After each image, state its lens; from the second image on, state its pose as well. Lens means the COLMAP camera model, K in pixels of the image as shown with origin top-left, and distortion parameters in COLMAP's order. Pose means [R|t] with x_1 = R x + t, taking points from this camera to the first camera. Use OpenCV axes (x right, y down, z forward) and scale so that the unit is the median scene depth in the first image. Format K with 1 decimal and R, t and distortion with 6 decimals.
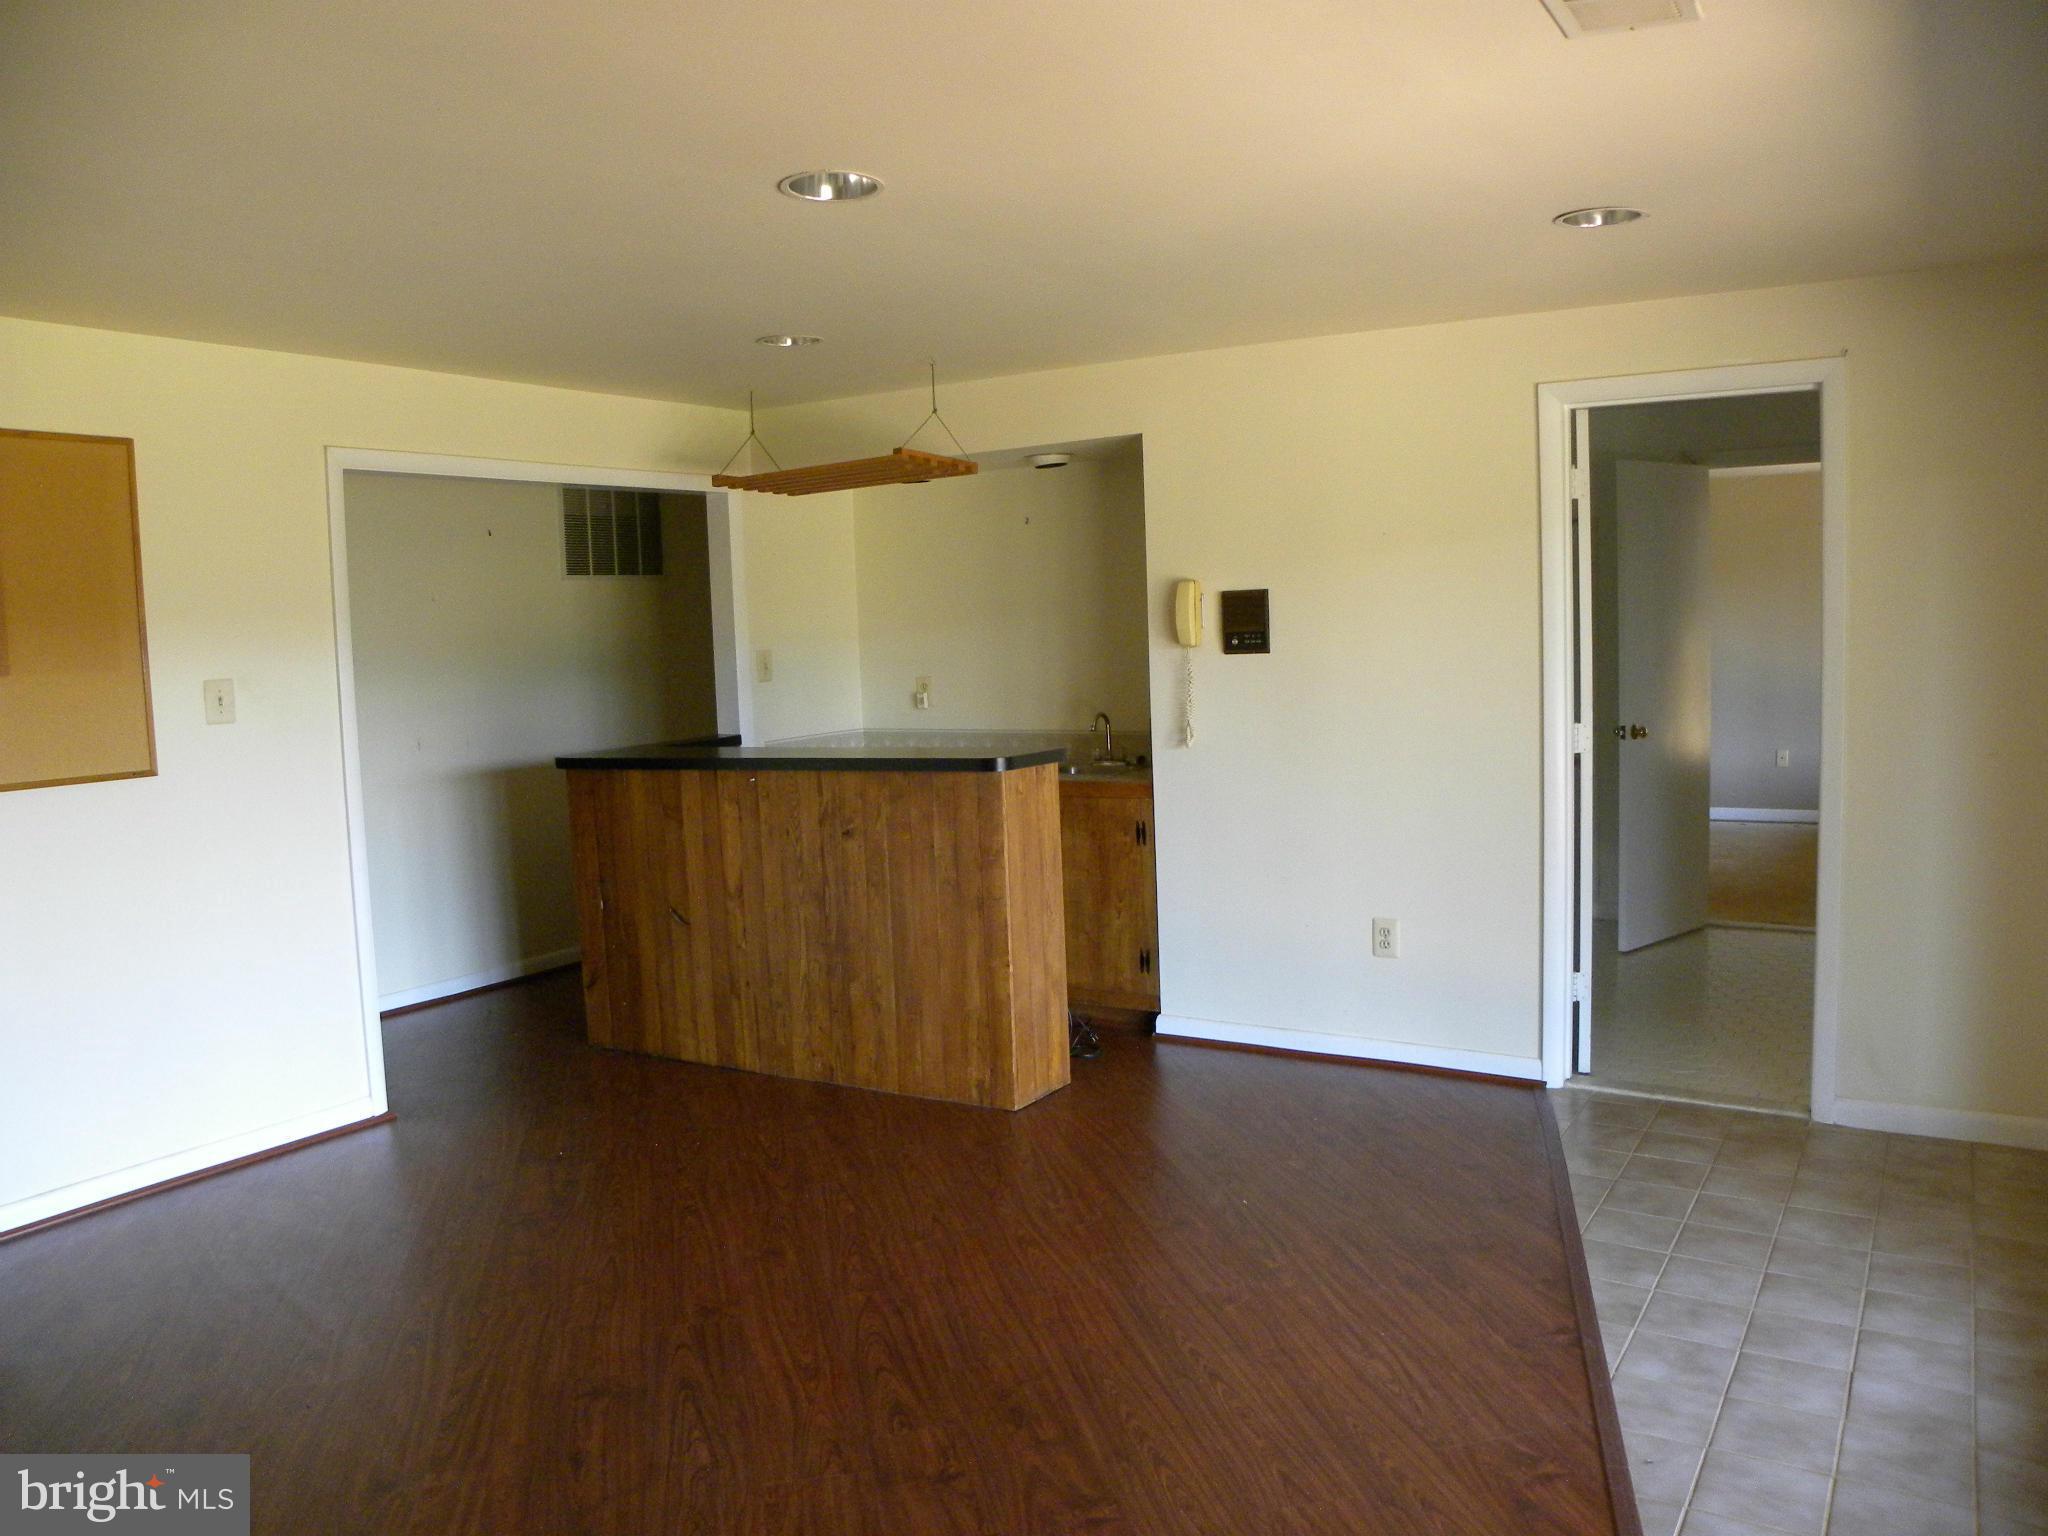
lens RADIAL K [[1541.8, 0, 1025.3], [0, 1541.8, 756.0], [0, 0, 1]] dist [-0.152298, 0.086775]
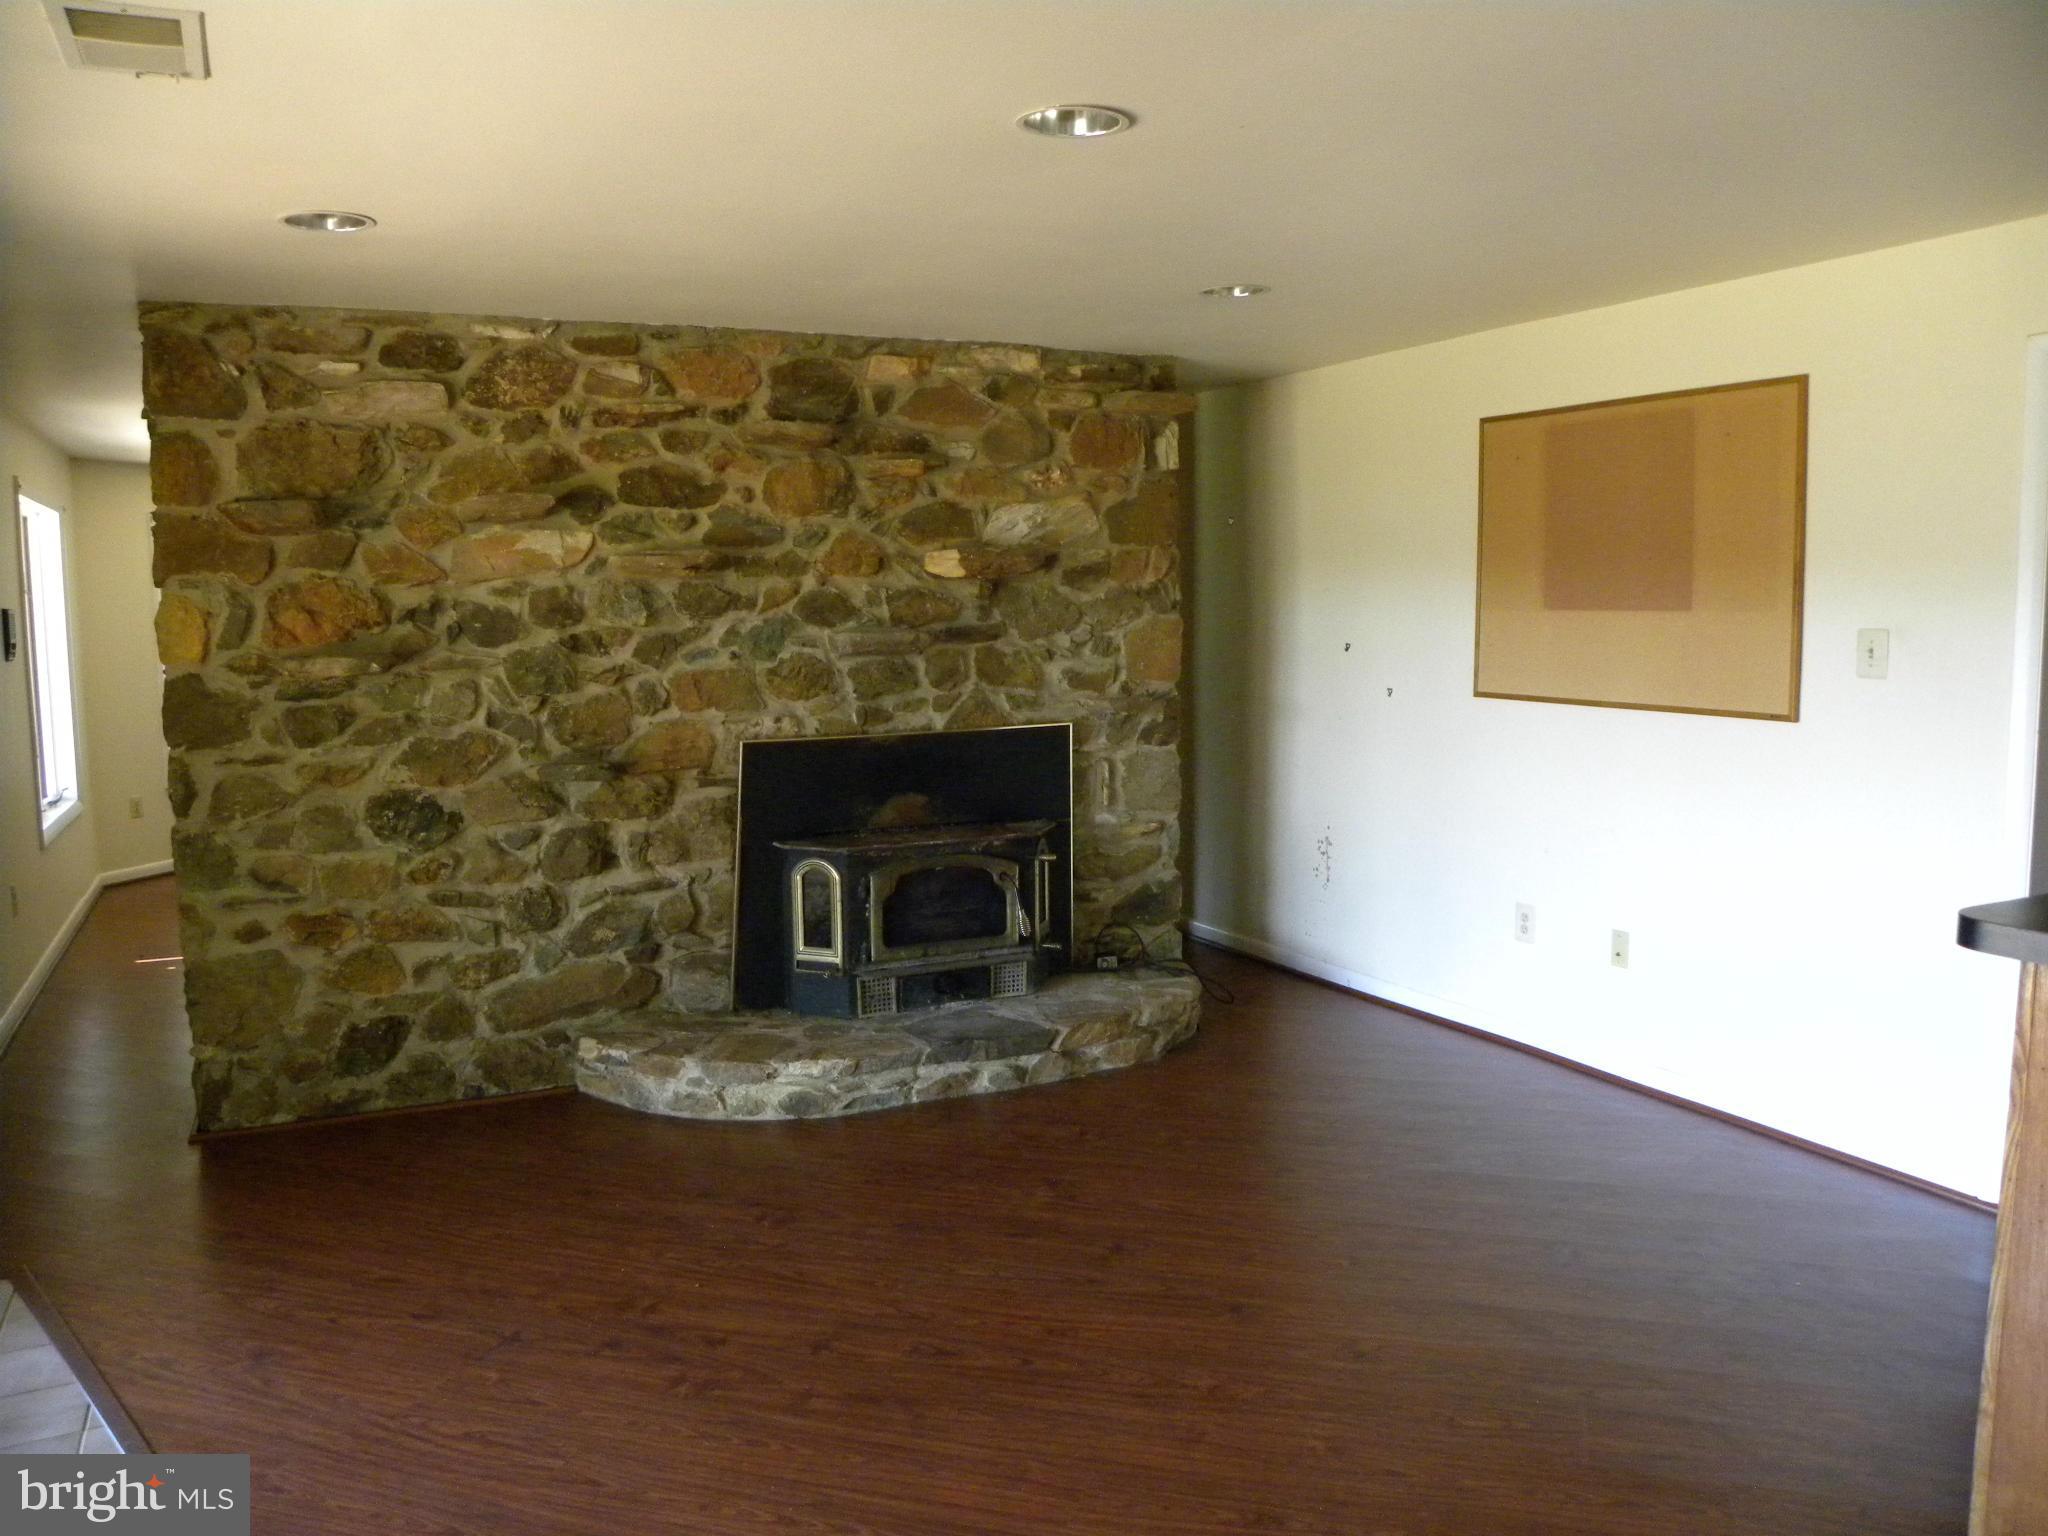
lens RADIAL K [[1541.8, 0, 1025.3], [0, 1541.8, 756.0], [0, 0, 1]] dist [-0.152298, 0.086775]
pose [[-0.497745, 0.132472, -0.857147, 0.520009], [-0.052574, 0.981841, 0.182273, -0.119310], [0.865729, 0.135789, -0.481742, 1.060302]]
